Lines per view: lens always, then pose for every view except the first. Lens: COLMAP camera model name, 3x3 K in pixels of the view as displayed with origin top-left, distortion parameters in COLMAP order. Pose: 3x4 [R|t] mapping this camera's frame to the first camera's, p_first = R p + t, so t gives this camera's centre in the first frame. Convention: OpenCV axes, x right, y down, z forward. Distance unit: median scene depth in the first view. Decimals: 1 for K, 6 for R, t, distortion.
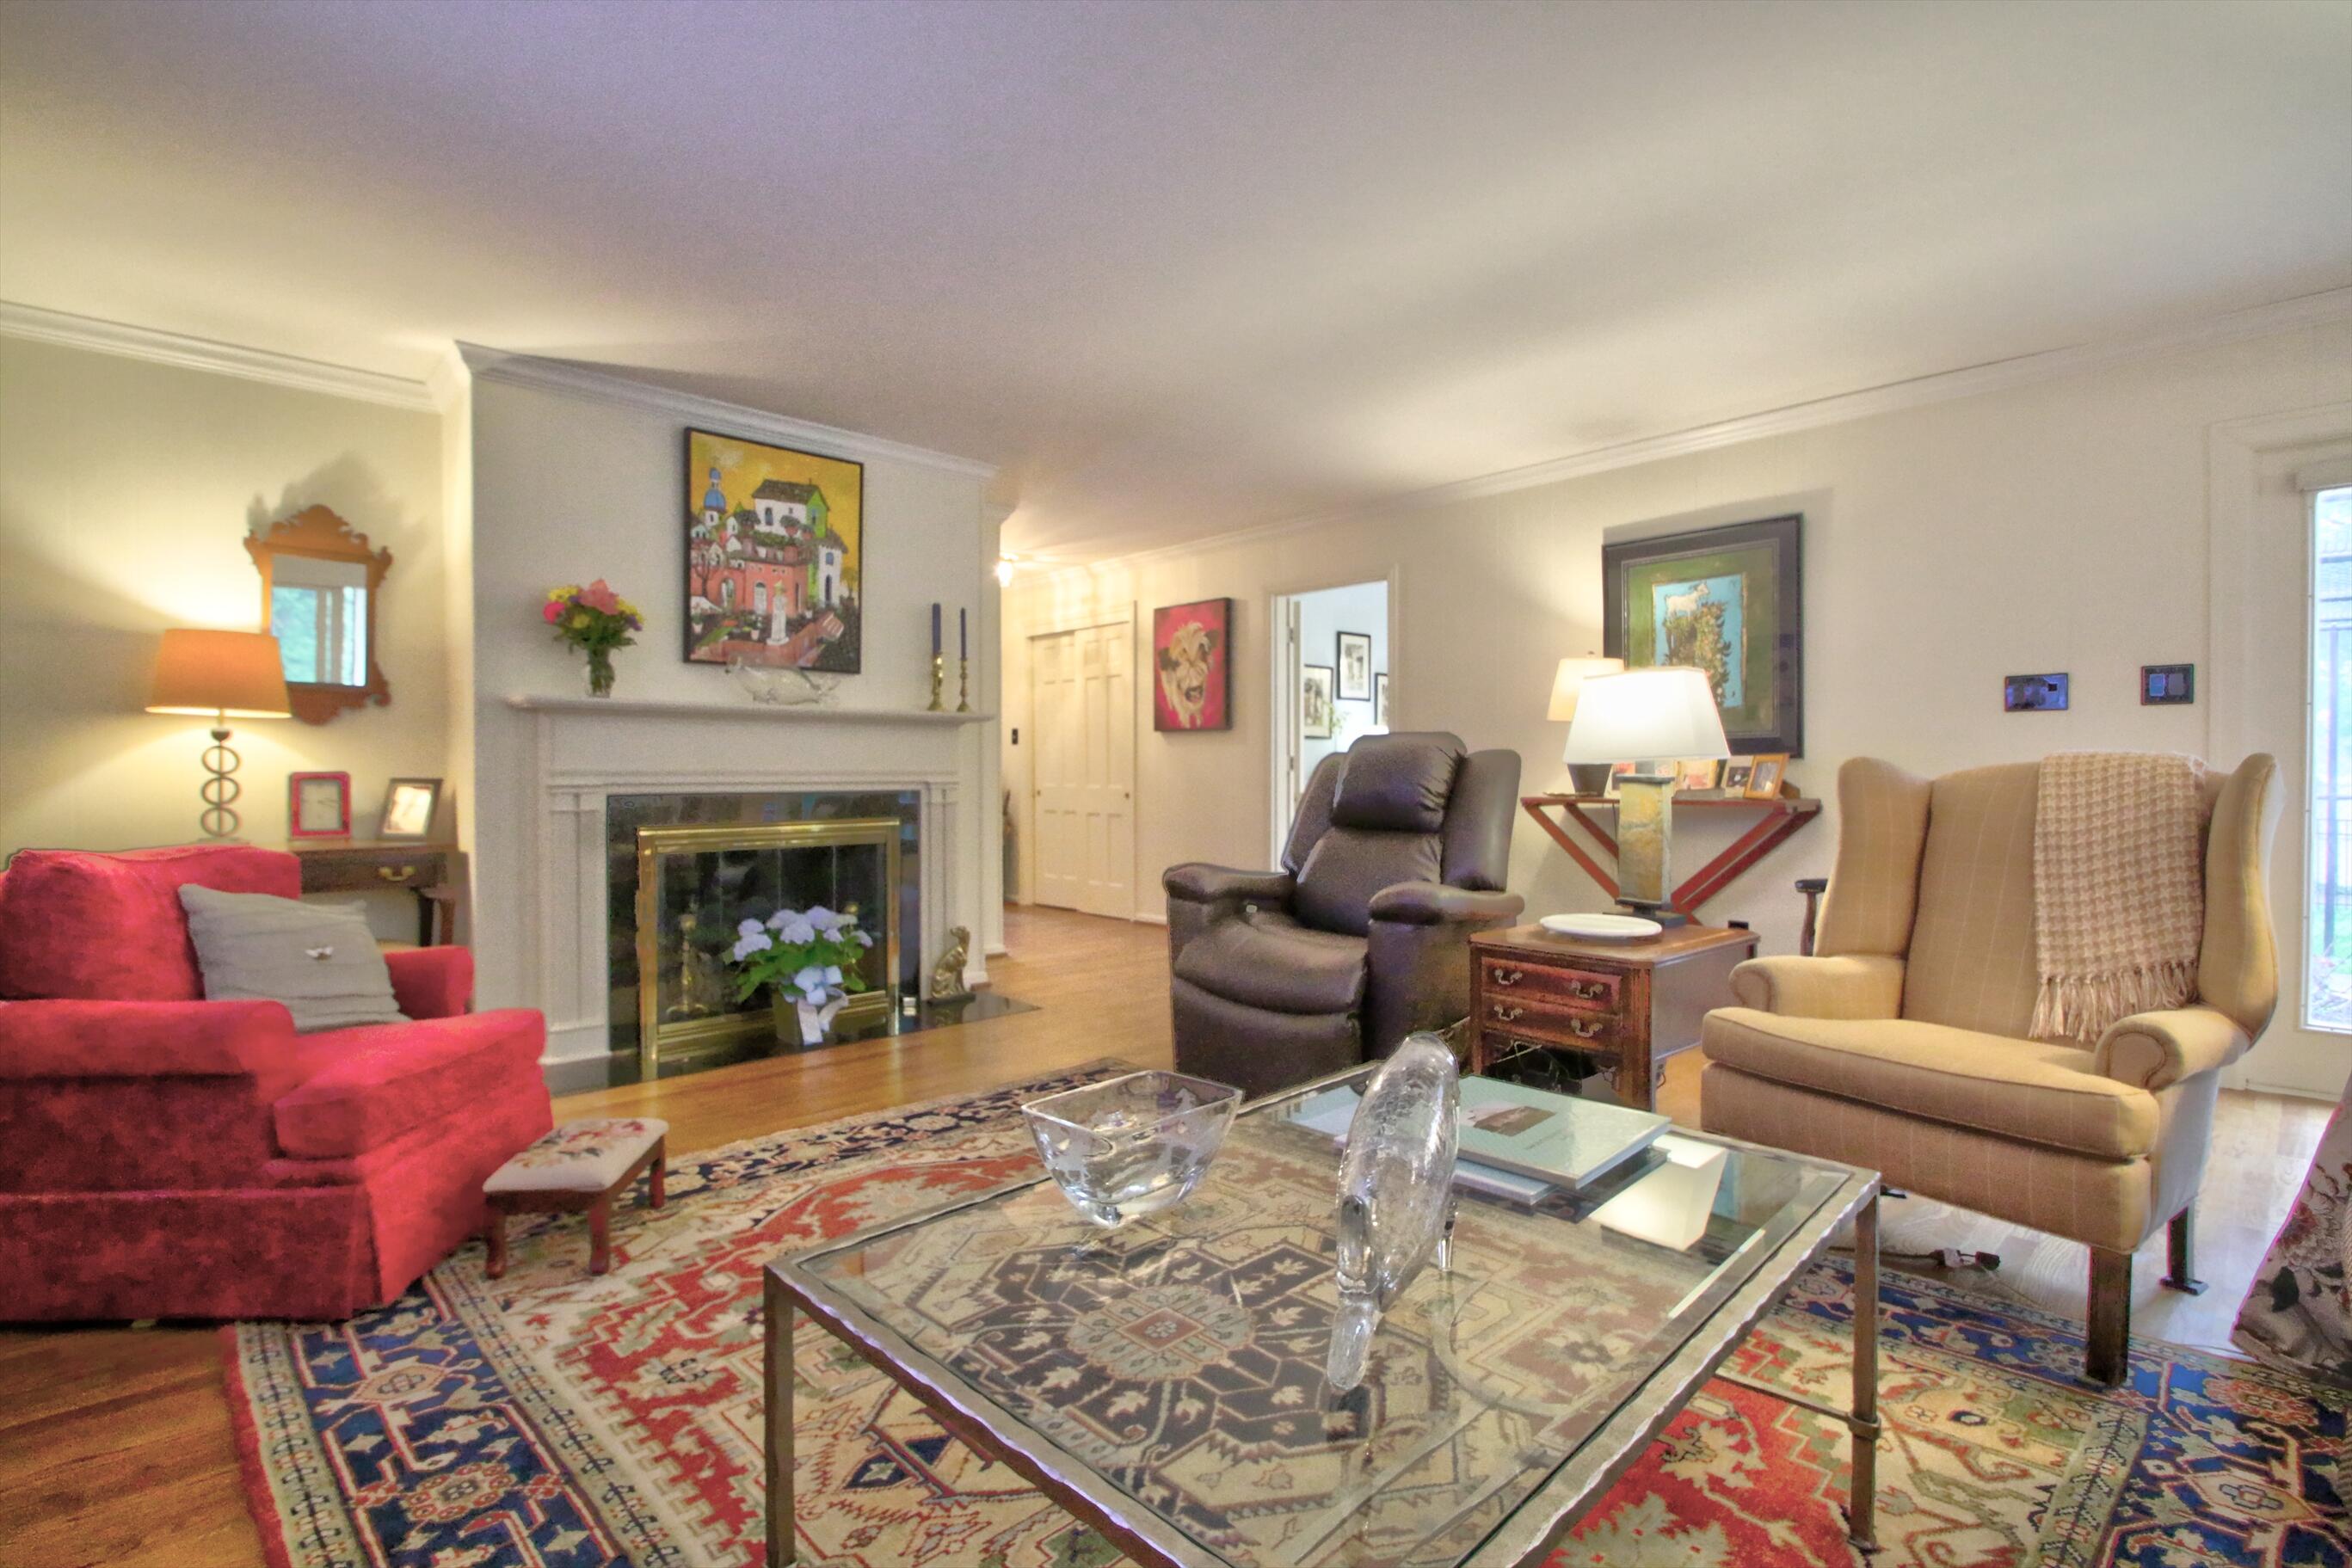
lens RADIAL K [[1070.0, 0, 1176.0], [0, 1070.0, 784.0], [0, 0, 1]] dist [0.069620, -0.042164]
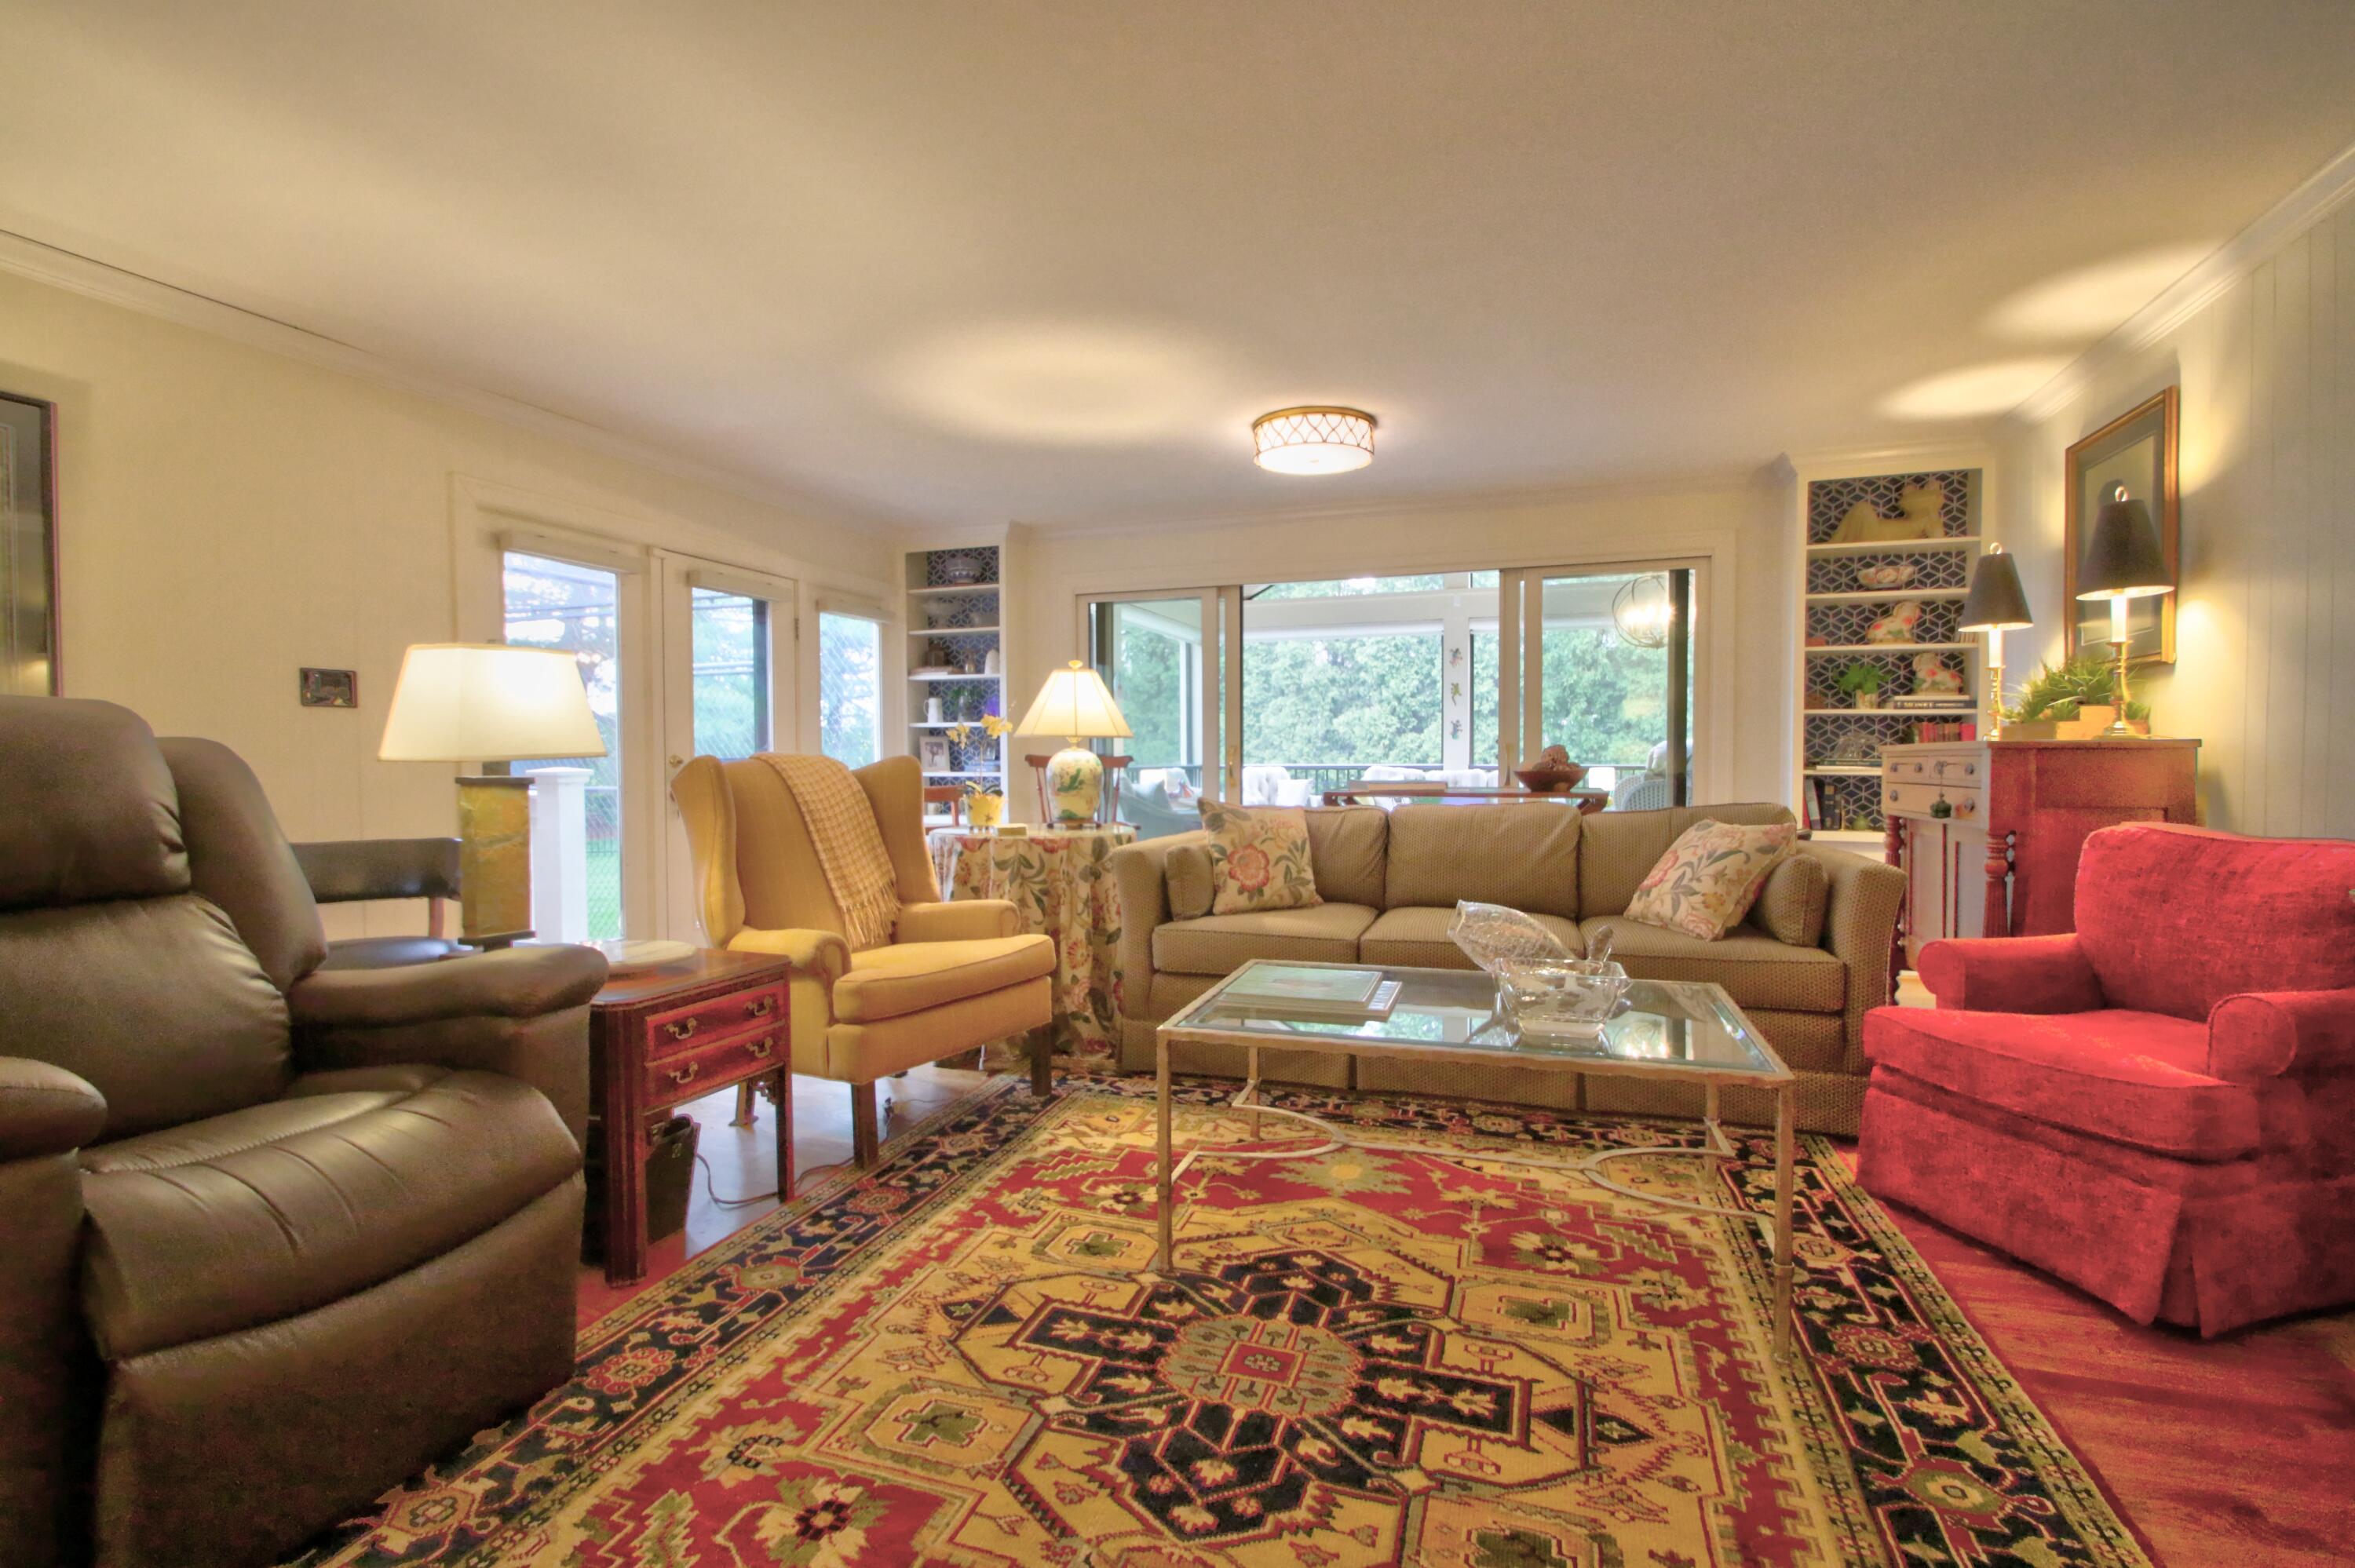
lens RADIAL K [[1084.1, 0, 1172.6], [0, 1084.1, 789.9], [0, 0, 1]] dist [0.000845, 0.000082]
pose [[-0.446564, -0.024094, 0.894427, -0.609765], [0.015157, 0.999290, 0.034487, -0.021885], [-0.894623, 0.028958, -0.445882, 1.112210]]
